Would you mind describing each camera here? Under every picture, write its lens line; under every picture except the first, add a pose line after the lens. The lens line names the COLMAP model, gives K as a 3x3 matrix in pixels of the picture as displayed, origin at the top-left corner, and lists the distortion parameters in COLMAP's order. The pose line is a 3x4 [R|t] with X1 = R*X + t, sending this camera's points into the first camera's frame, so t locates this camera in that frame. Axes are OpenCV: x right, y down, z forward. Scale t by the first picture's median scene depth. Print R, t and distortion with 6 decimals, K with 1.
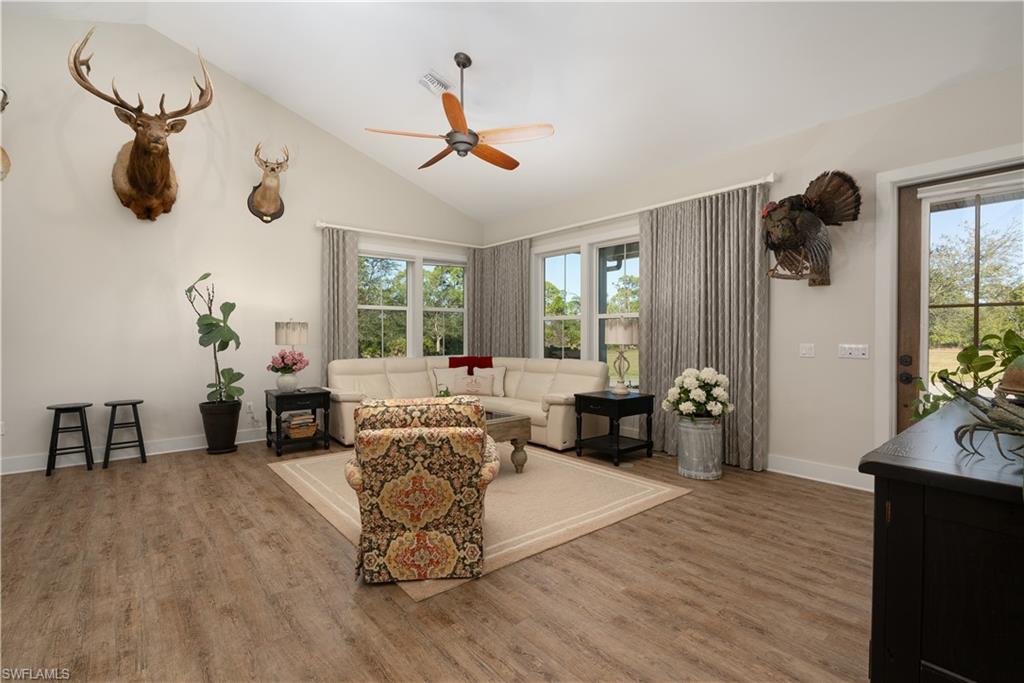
lens RADIAL K [[472.4, 0, 512.0], [0, 472.4, 341.5], [0, 0, 1]] dist [-0.002381, -0.000282]
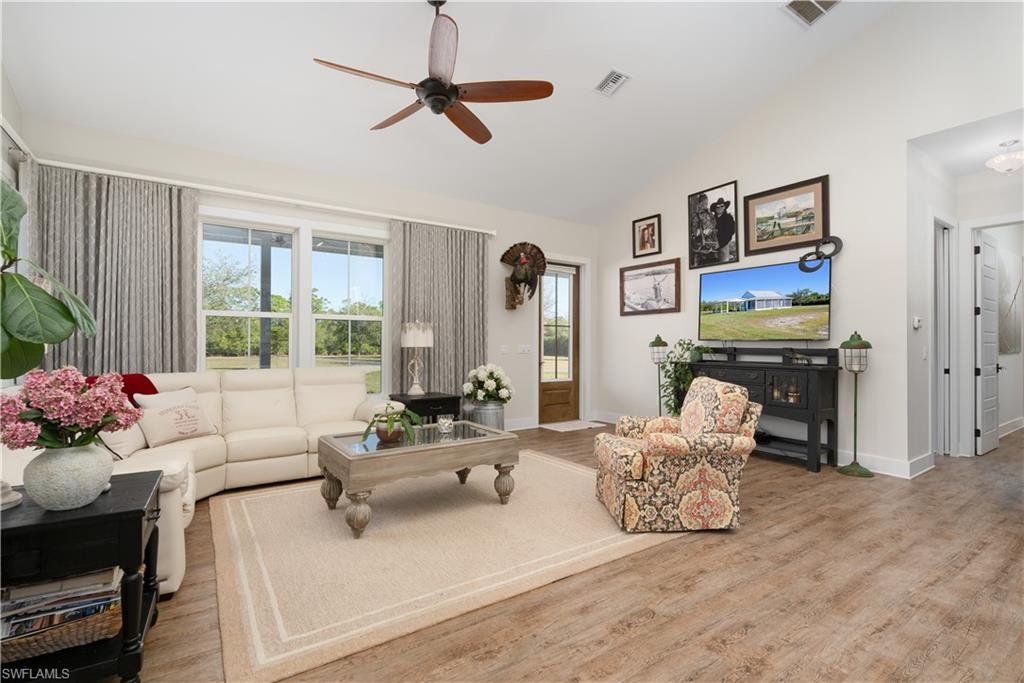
lens RADIAL K [[470.6, 0, 501.0], [0, 470.6, 341.8], [0, 0, 1]] dist [-0.012279, 0.000947]
pose [[0.109041, 0.006299, 0.994017, -0.889105], [0.012674, 0.999890, -0.007726, 0.005973], [-0.993956, 0.013440, 0.108949, 0.804998]]
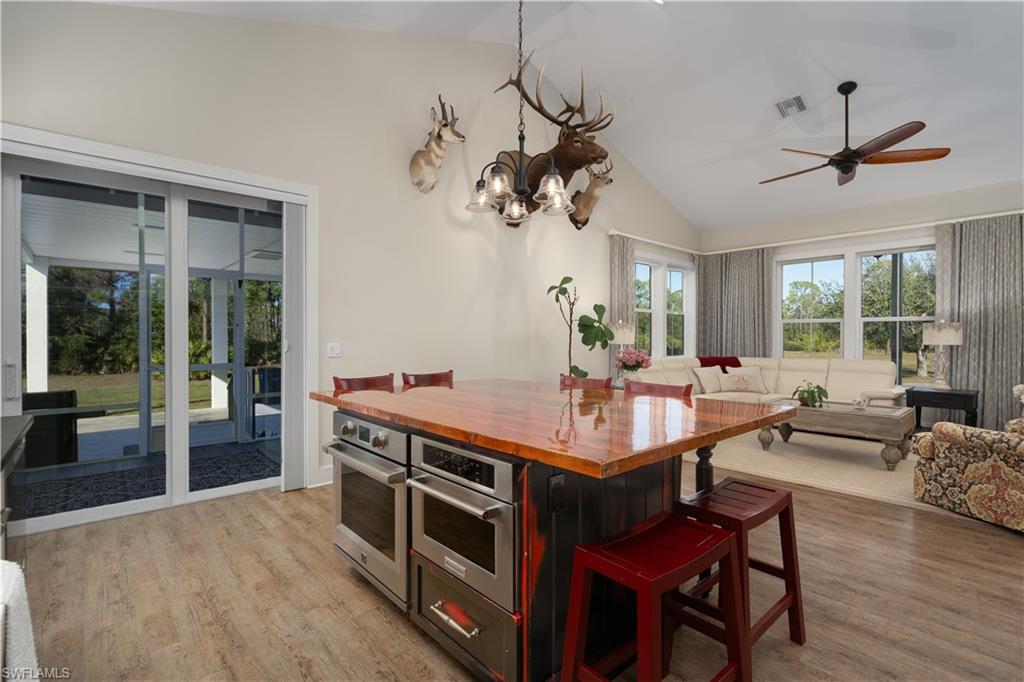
lens RADIAL K [[470.6, 0, 501.0], [0, 470.6, 341.3], [0, 0, 1]] dist [-0.012279, 0.000947]
pose [[0.999889, 0.005909, 0.013710, -0.932600], [-0.005822, 0.999963, -0.006377, 0.011439], [-0.013747, 0.006296, 0.999886, -0.086642]]
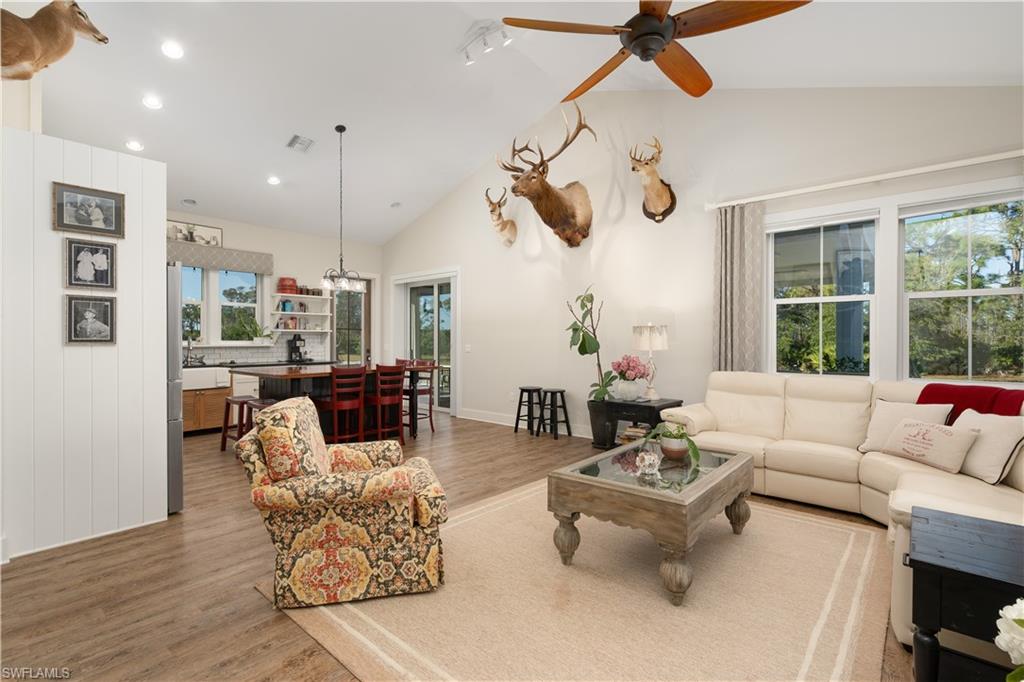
lens RADIAL K [[472.4, 0, 512.0], [0, 472.4, 341.0], [0, 0, 1]] dist [-0.002381, -0.000282]
pose [[0.162908, 0.009843, -0.986592, 0.496226], [-0.016575, 0.999836, 0.007239, -0.017006], [0.986502, 0.015173, 0.163044, 0.720039]]
